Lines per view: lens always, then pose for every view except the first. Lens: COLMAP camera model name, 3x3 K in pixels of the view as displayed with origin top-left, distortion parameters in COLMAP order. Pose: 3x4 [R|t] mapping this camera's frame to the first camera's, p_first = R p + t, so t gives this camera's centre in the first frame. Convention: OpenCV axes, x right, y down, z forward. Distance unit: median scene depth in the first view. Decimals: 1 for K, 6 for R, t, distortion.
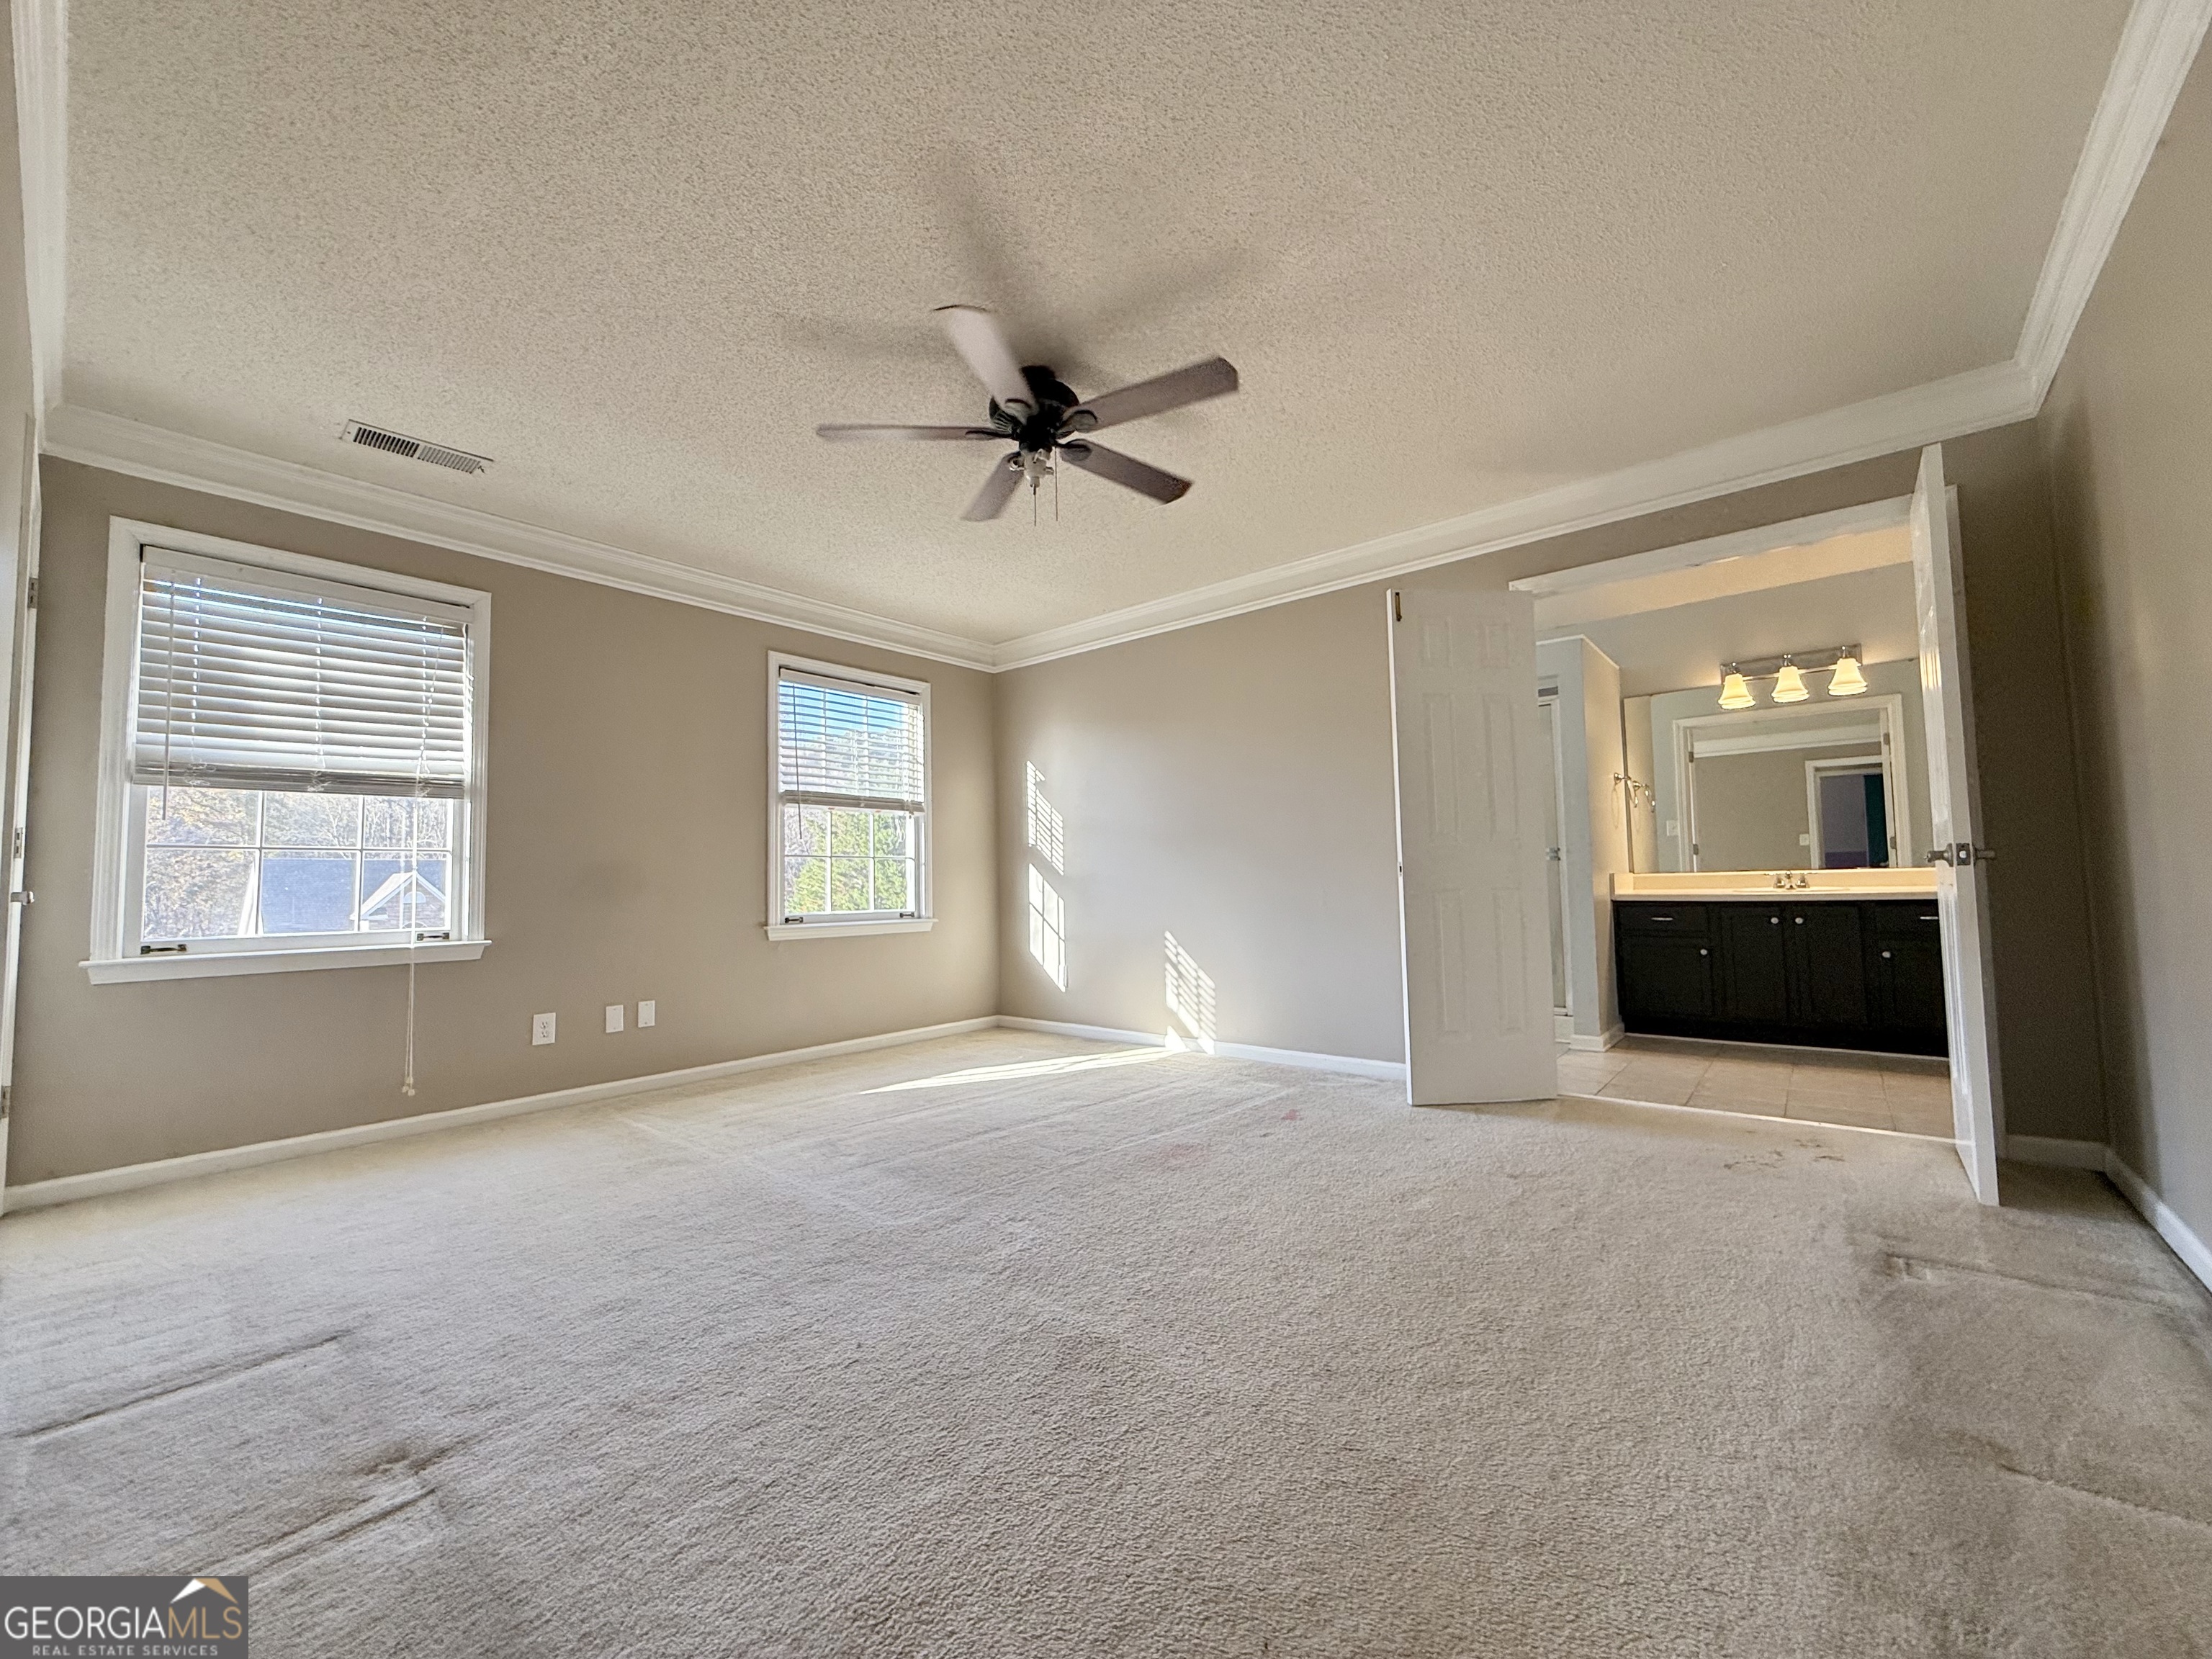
lens RADIAL K [[881.4, 0, 1106.7], [0, 881.4, 830.3], [0, 0, 1]] dist [-0.001782, 0.000430]
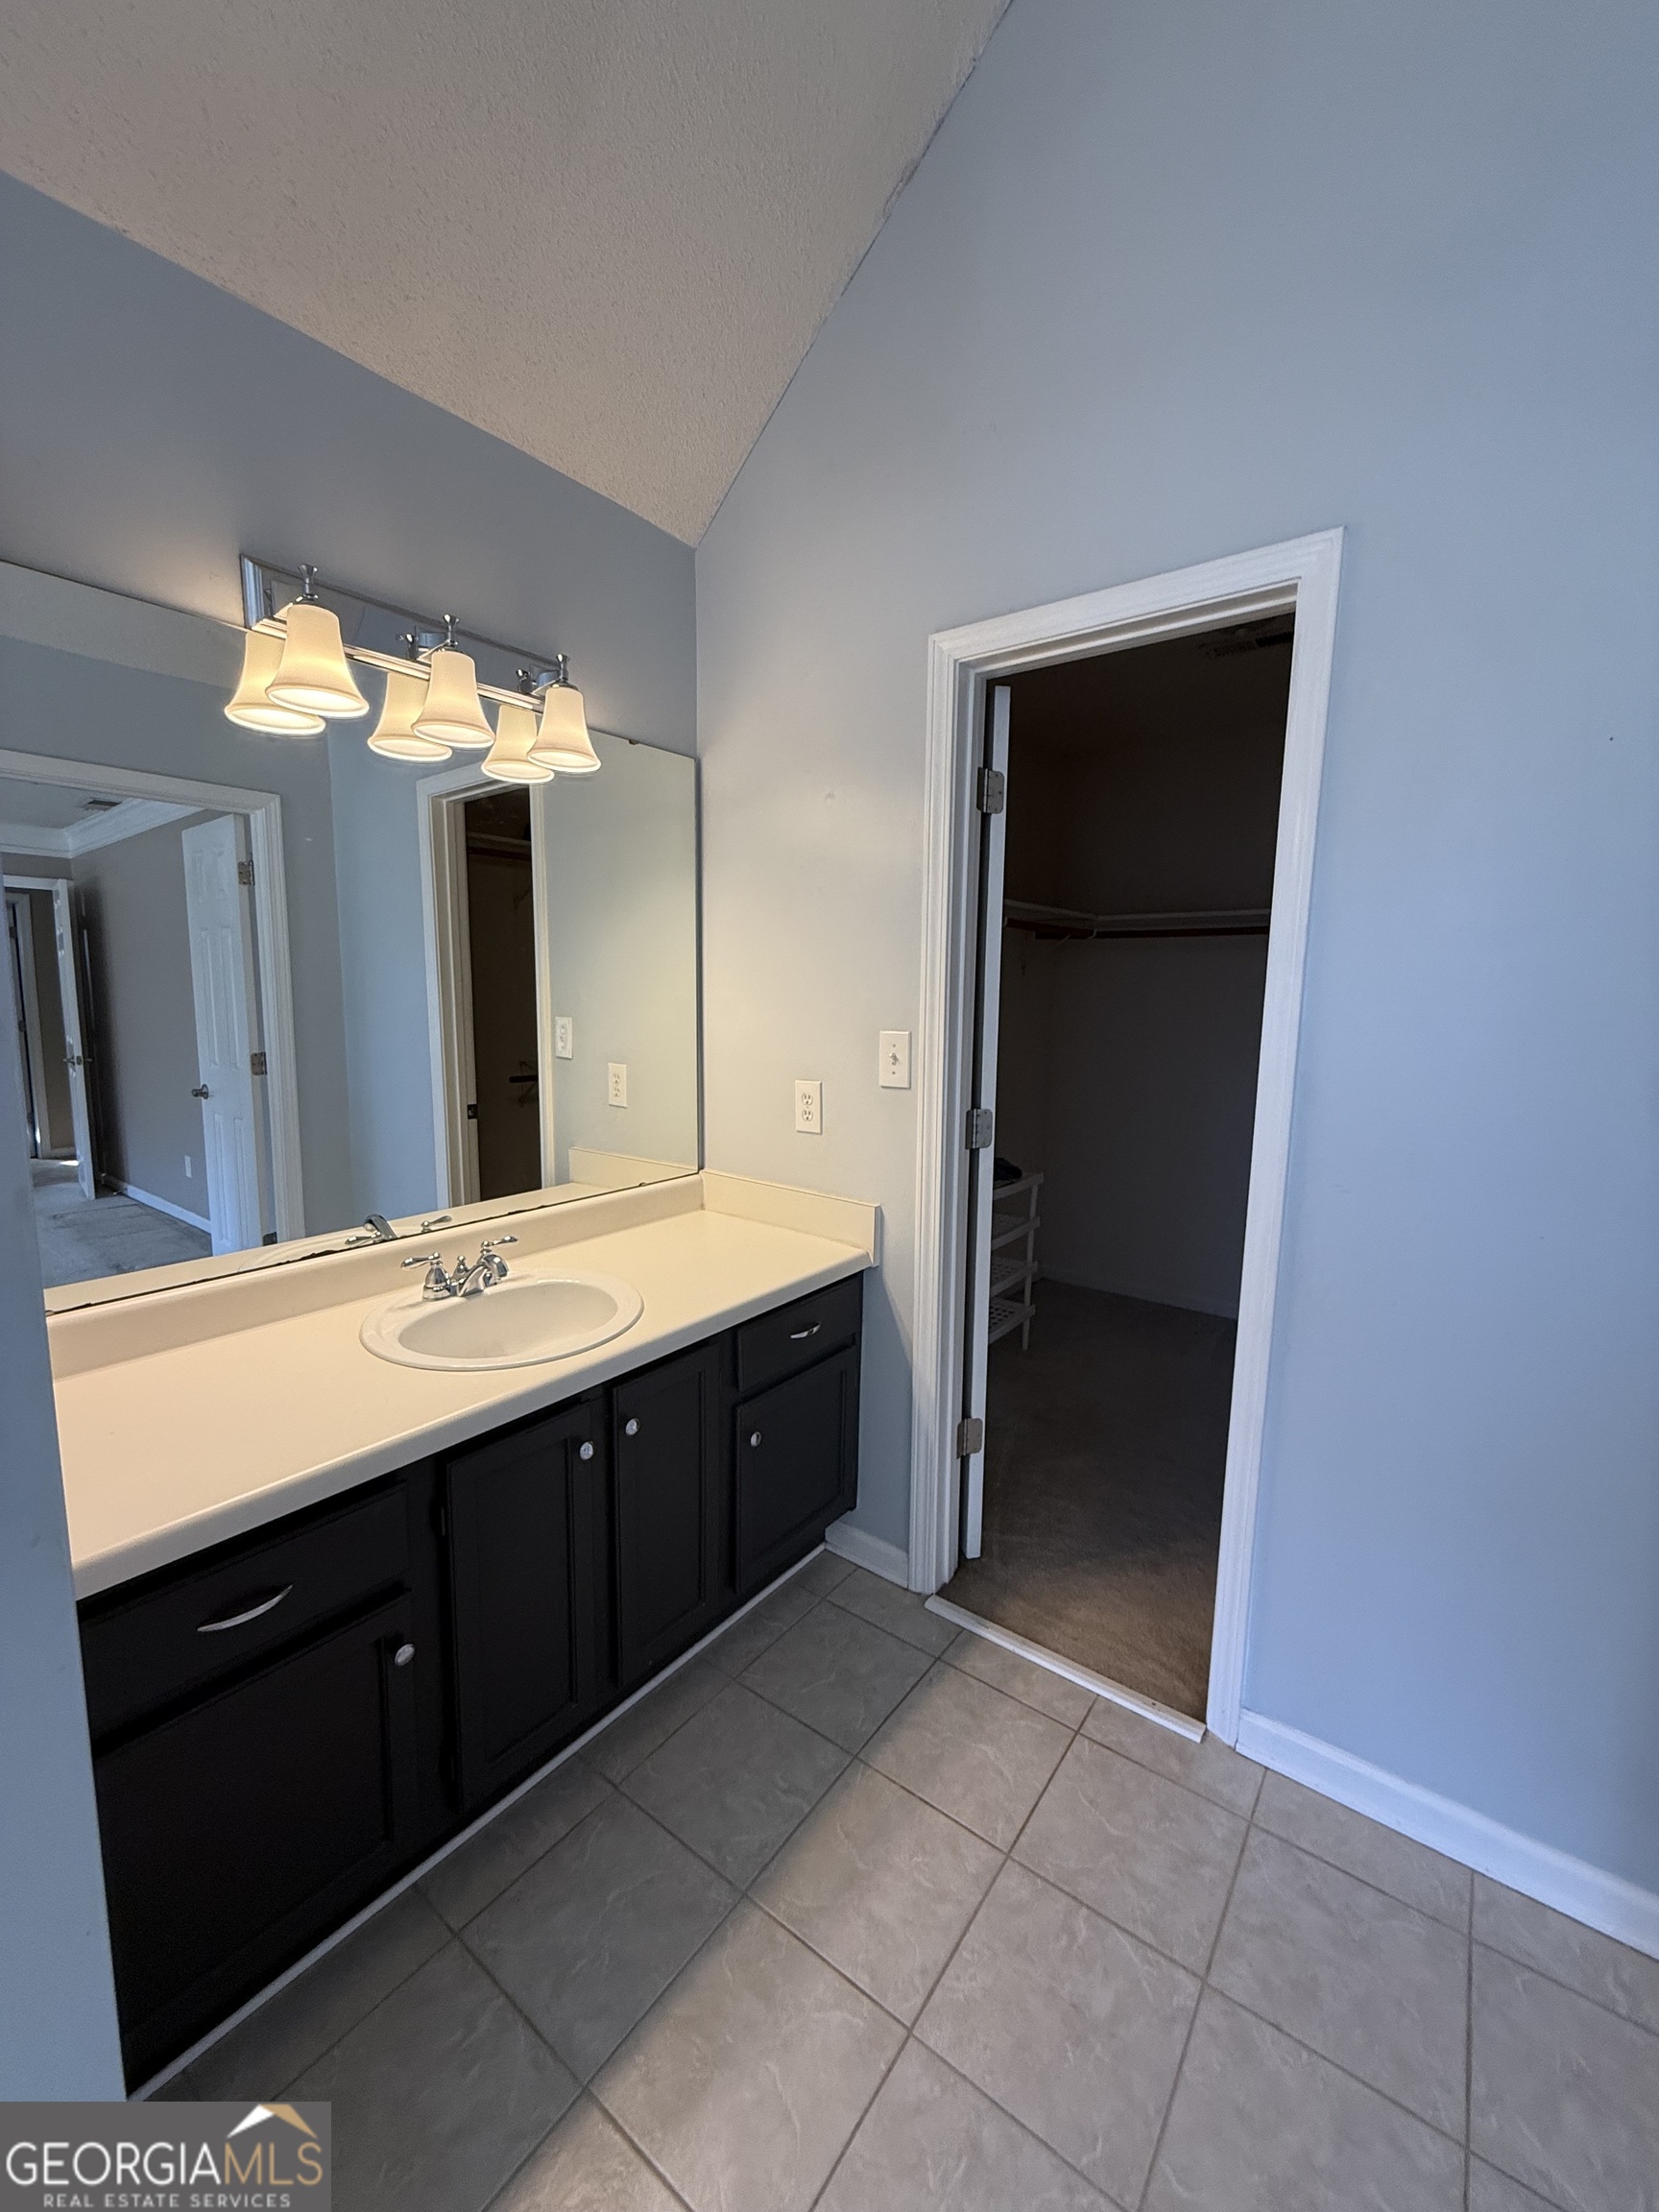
lens RADIAL K [[881.4, 0, 832.4], [0, 881.4, 1100.6], [0, 0, 1]] dist [-0.001782, 0.000430]
pose [[-0.045156, -0.104992, 0.993447, 0.399815], [-0.070172, 0.992339, 0.101685, -0.057815], [-0.996512, -0.065121, -0.052177, 0.837219]]
